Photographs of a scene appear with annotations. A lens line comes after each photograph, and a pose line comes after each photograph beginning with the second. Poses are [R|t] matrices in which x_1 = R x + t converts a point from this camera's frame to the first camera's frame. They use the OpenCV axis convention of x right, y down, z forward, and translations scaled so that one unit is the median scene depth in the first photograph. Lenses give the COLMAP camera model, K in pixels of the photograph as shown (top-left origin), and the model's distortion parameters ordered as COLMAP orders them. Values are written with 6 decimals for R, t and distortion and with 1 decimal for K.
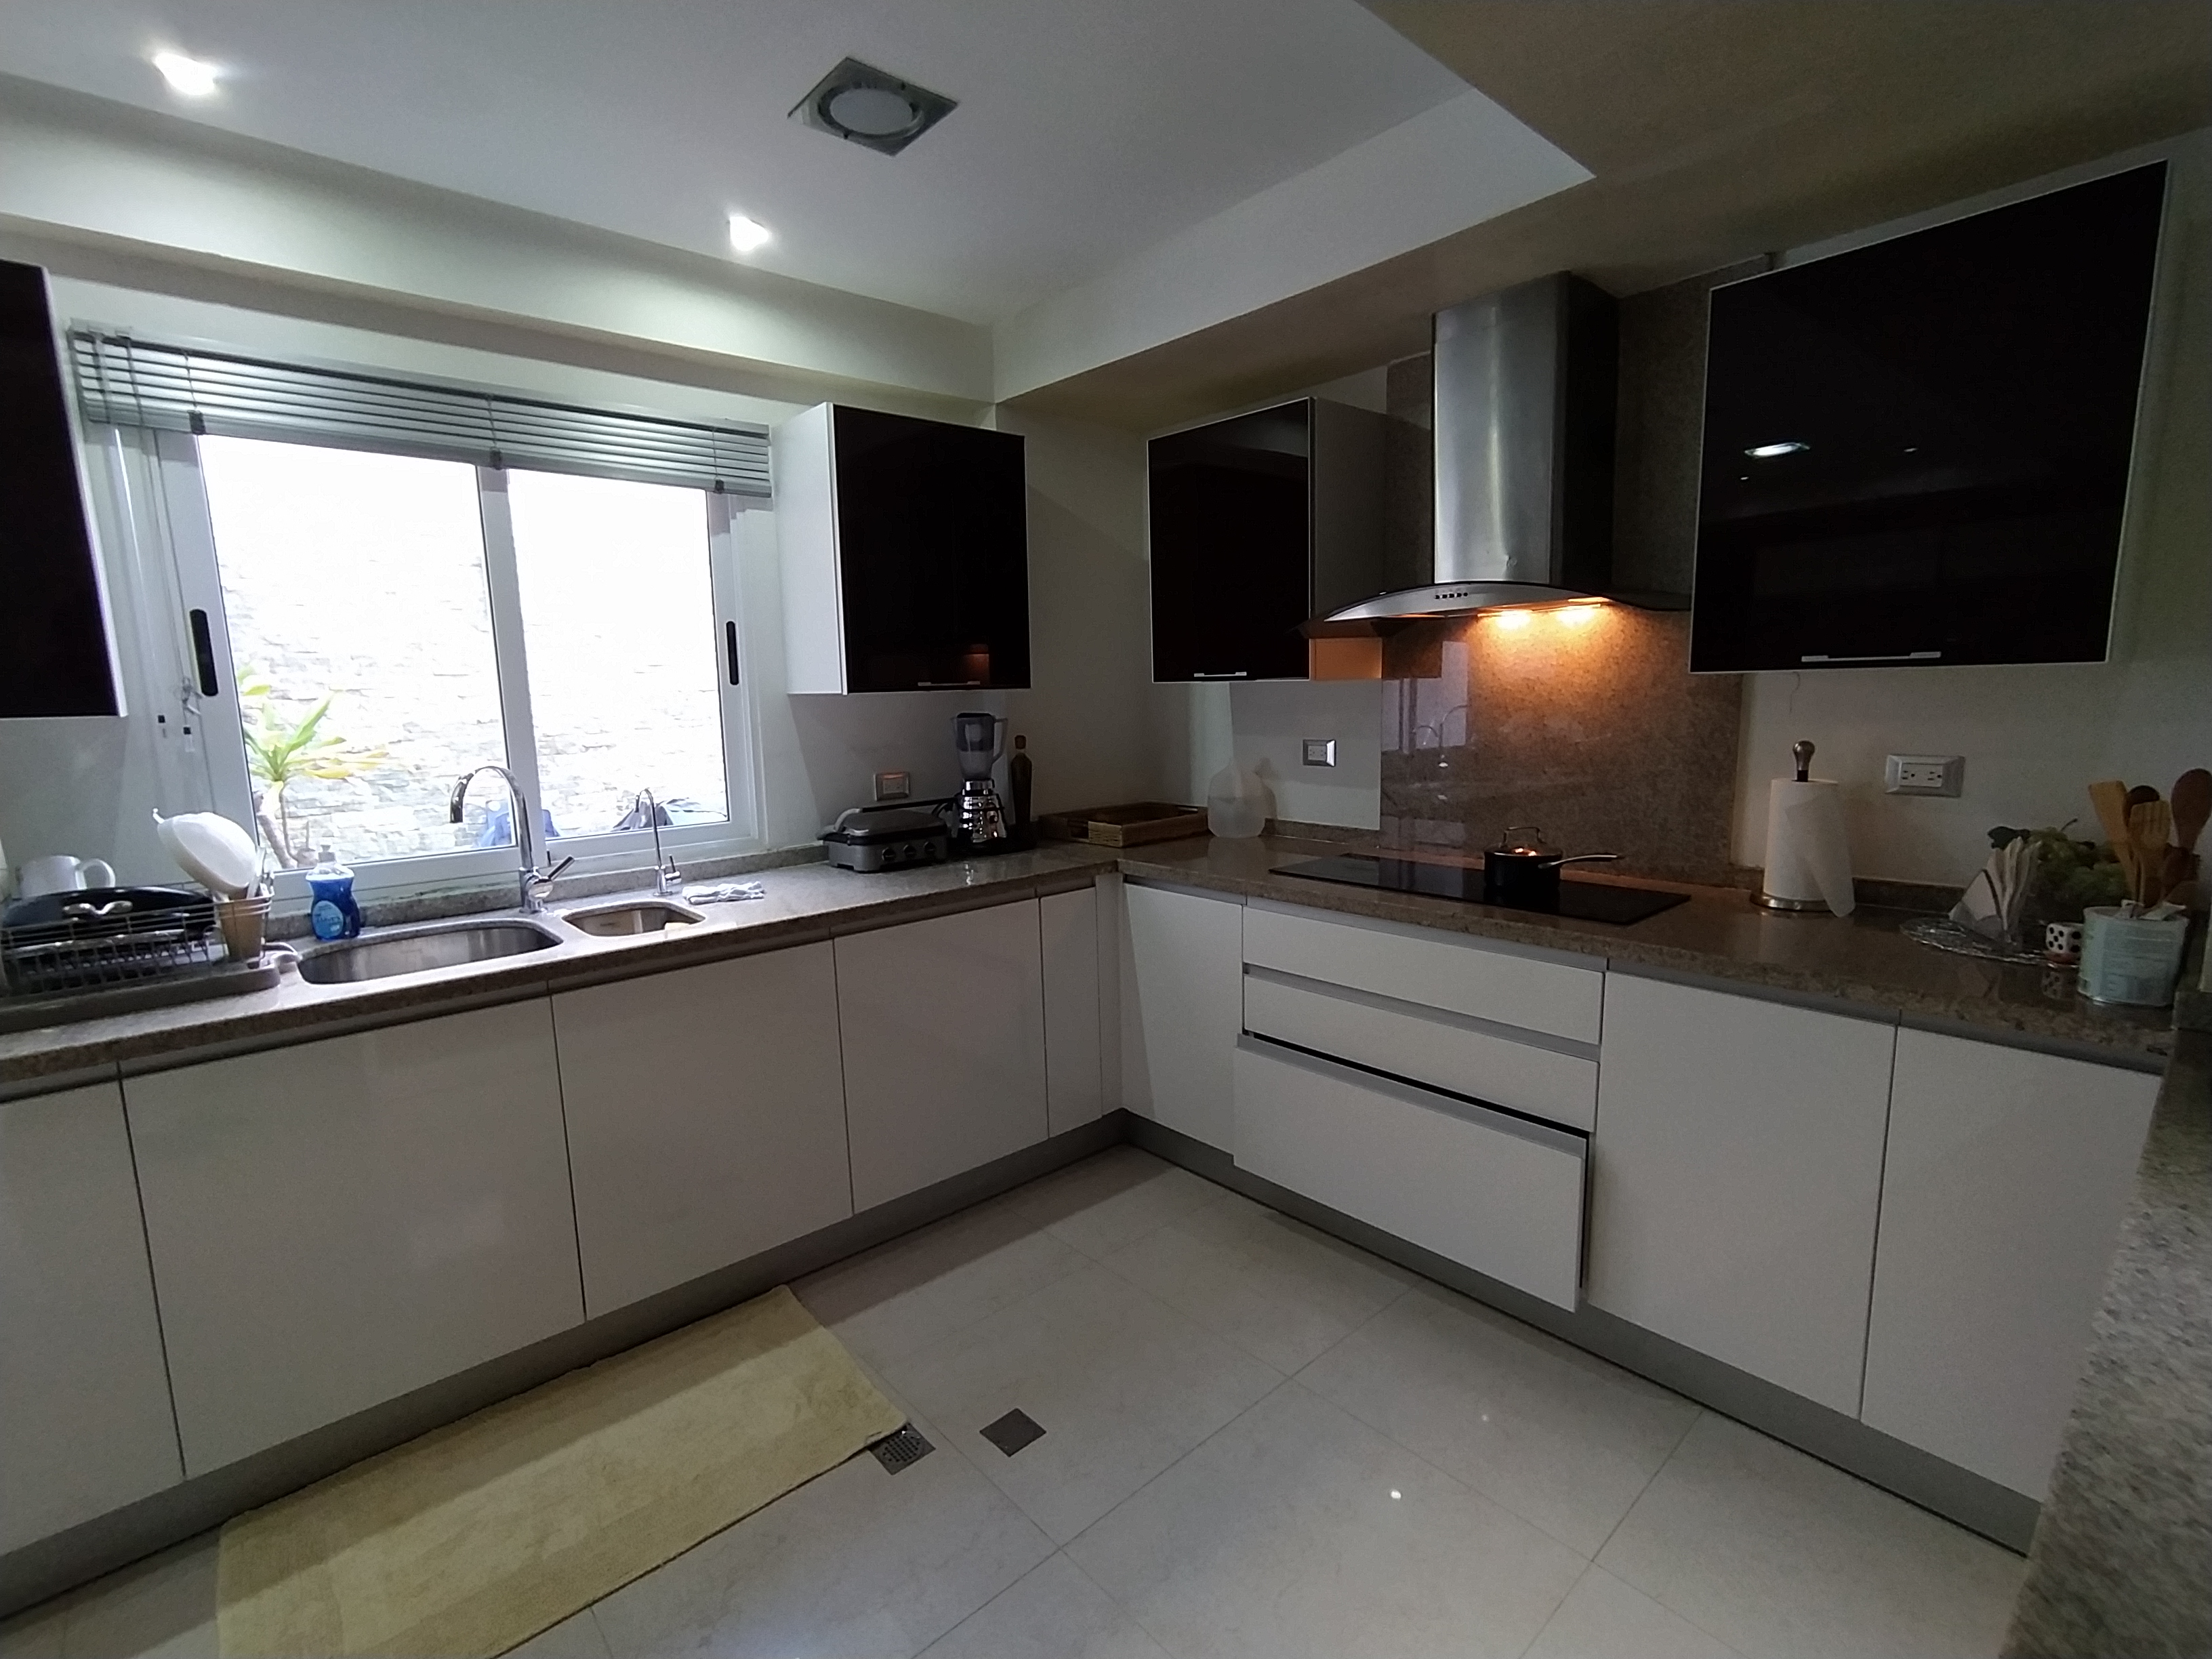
lens RADIAL K [[1020.0, 0, 1100.9], [0, 1020.0, 832.9], [0, 0, 1]] dist [-0.009019, 0.007680]
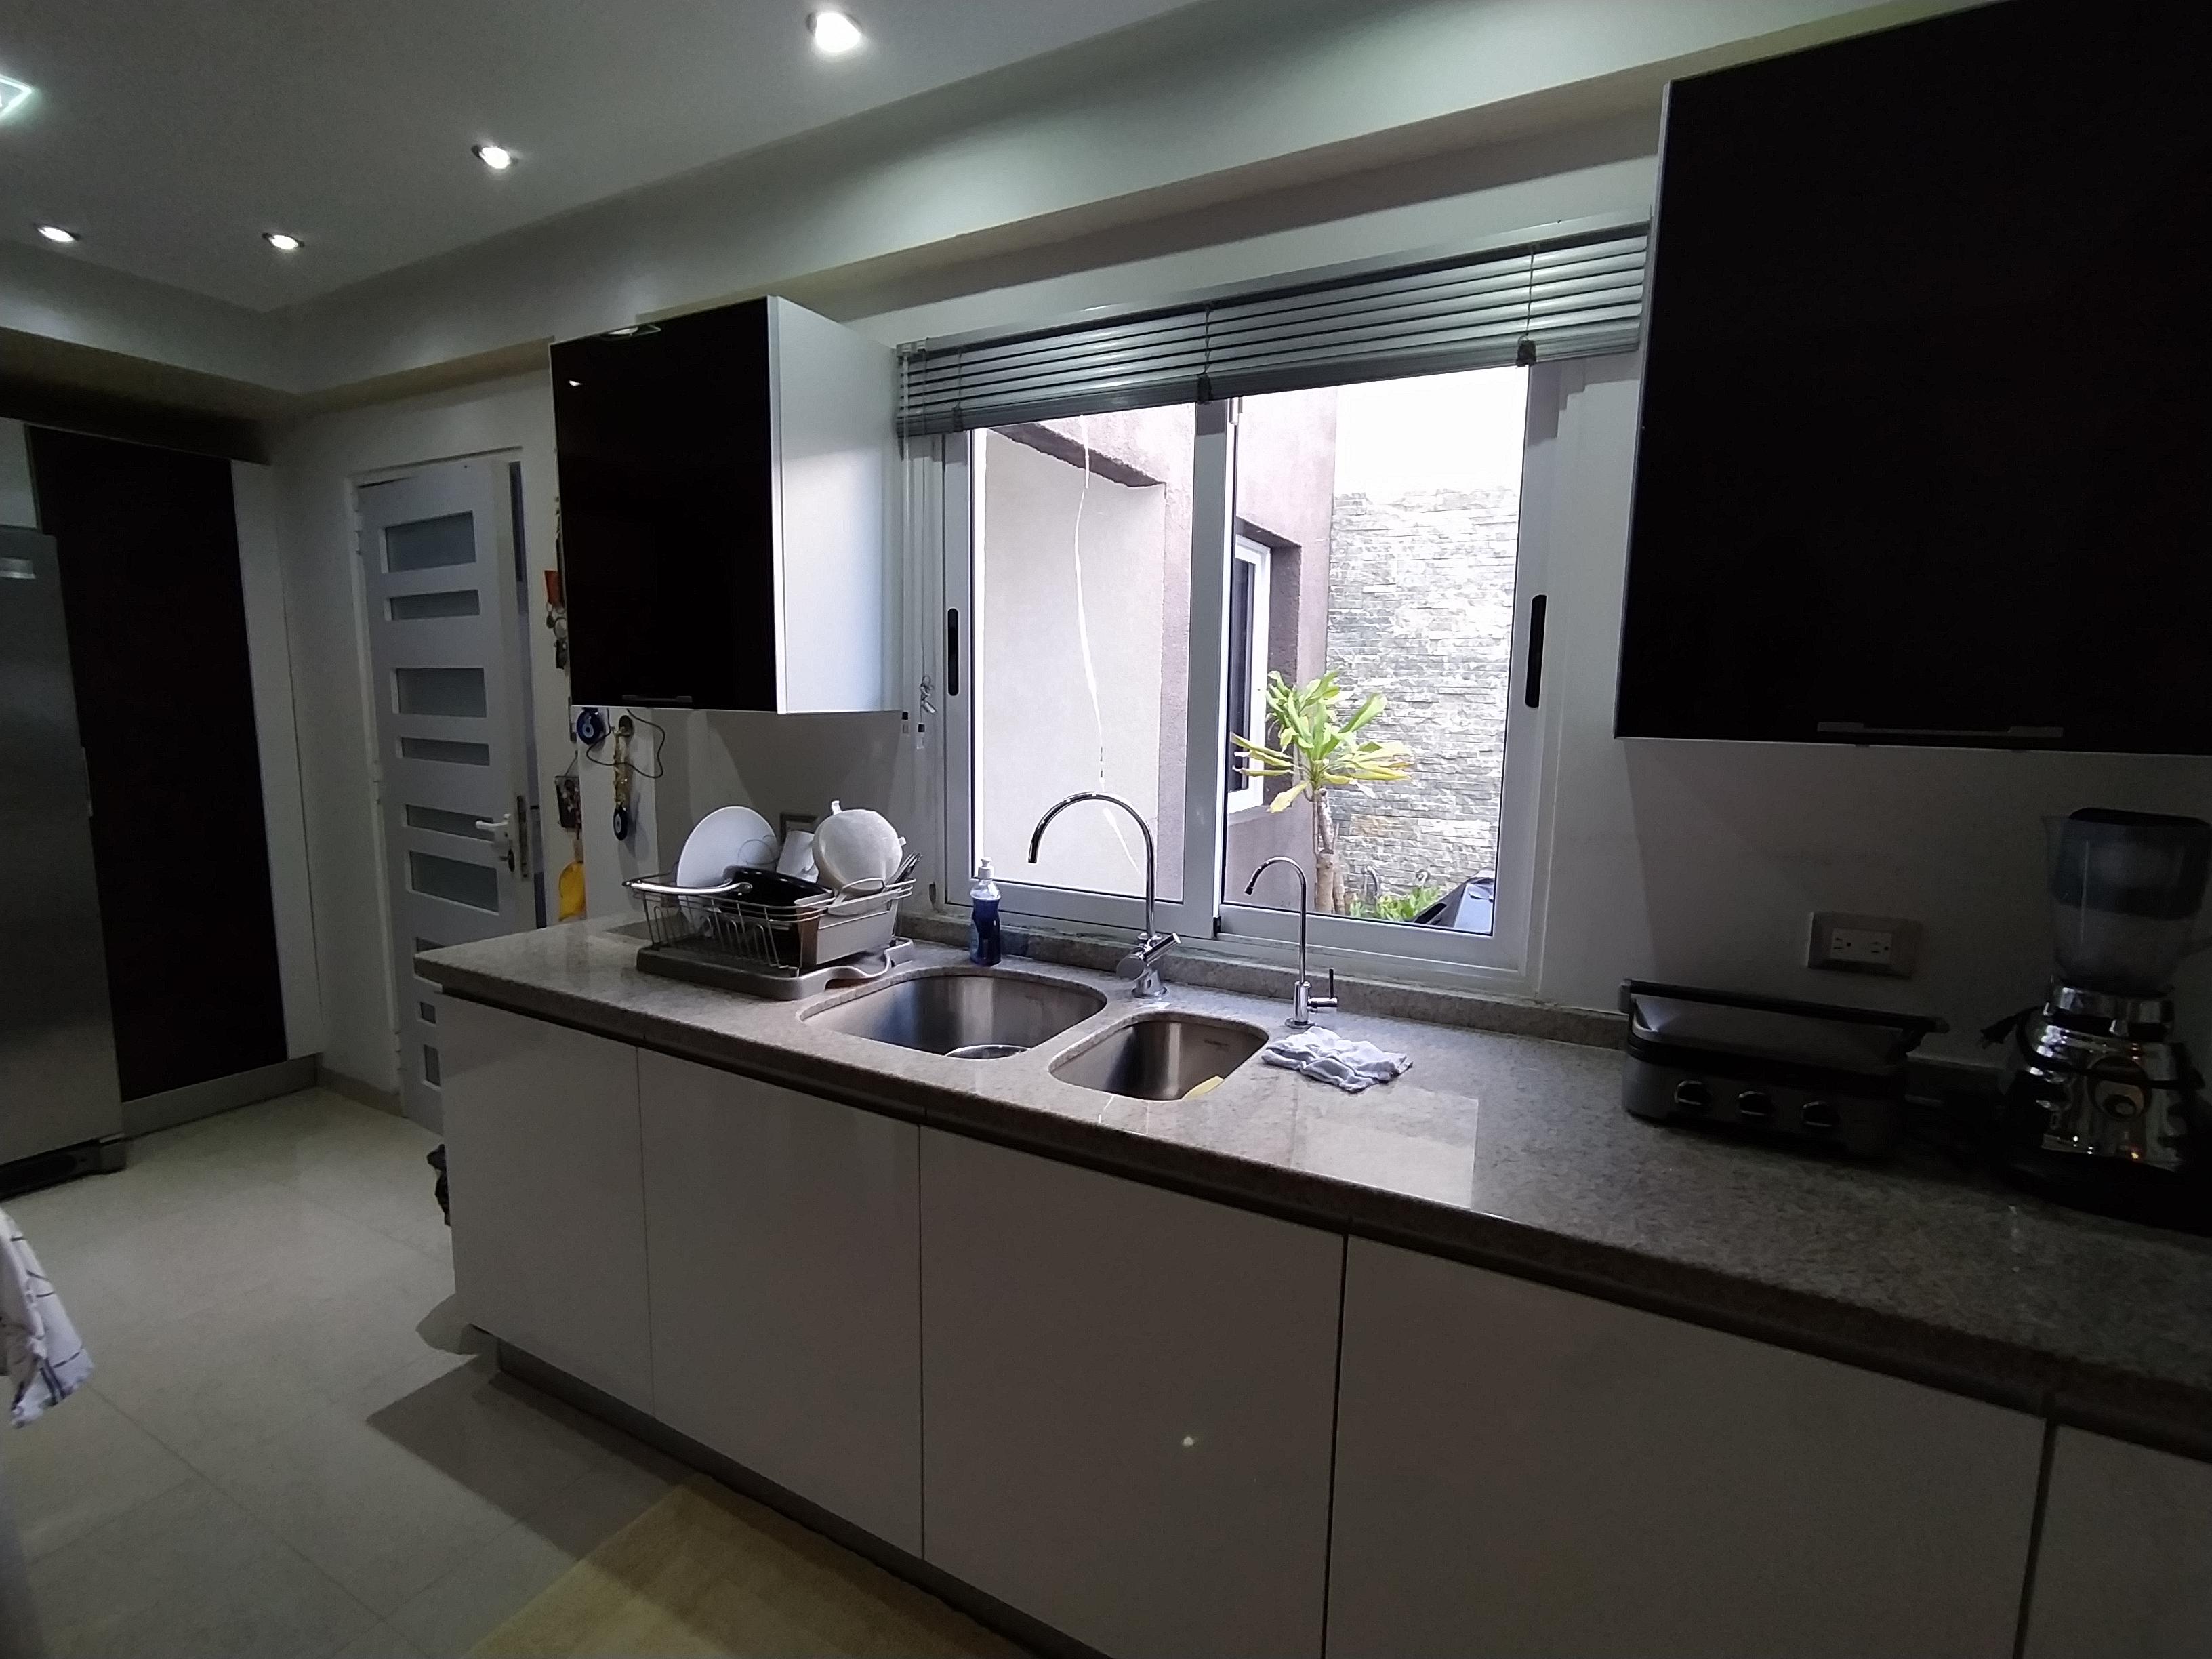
lens RADIAL K [[1020.0, 0, 1110.0], [0, 1020.0, 832.3], [0, 0, 1]] dist [-0.009019, 0.007680]
pose [[0.349284, 0.156882, -0.923790, 0.096528], [-0.162975, 0.981029, 0.104982, -0.097778], [0.922735, 0.113886, 0.368225, 0.581044]]
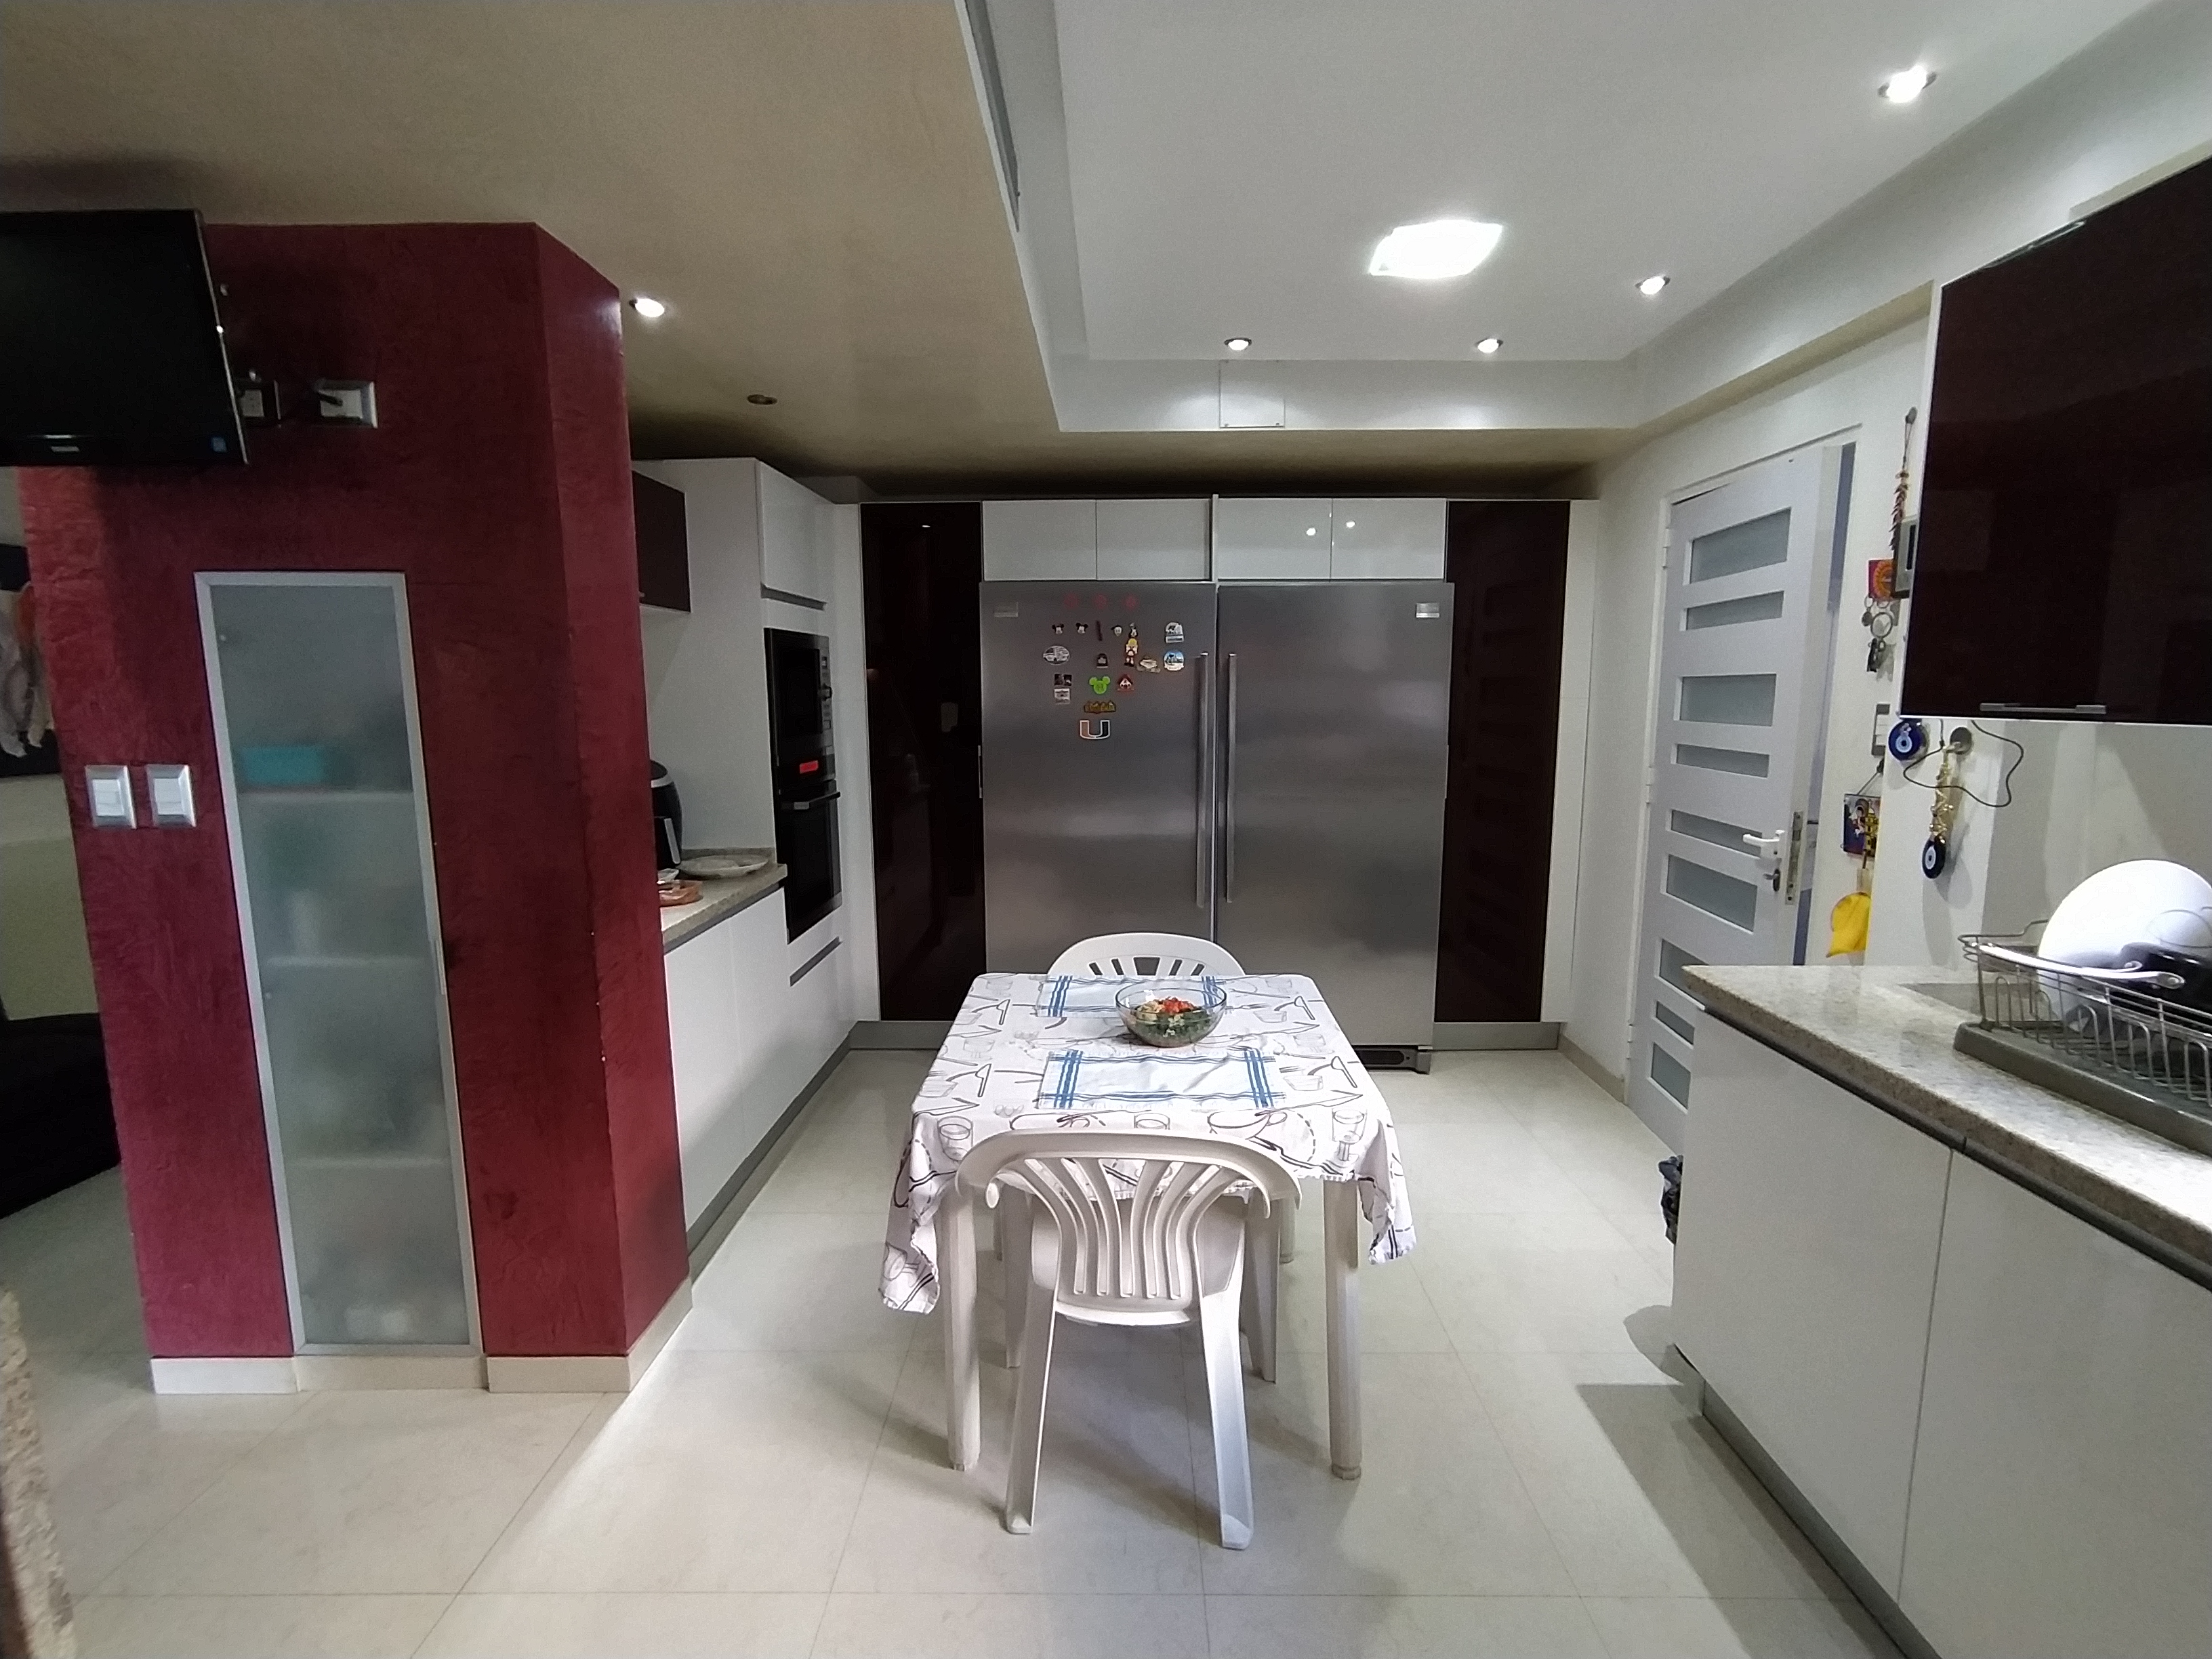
lens RADIAL K [[1020.0, 0, 1103.4], [0, 1020.0, 832.4], [0, 0, 1]] dist [-0.009019, 0.007680]
pose [[-0.670197, 0.130888, -0.730550, 0.055452], [-0.087576, 0.963504, 0.252965, -0.092858], [0.736998, 0.233515, -0.634275, 0.532152]]
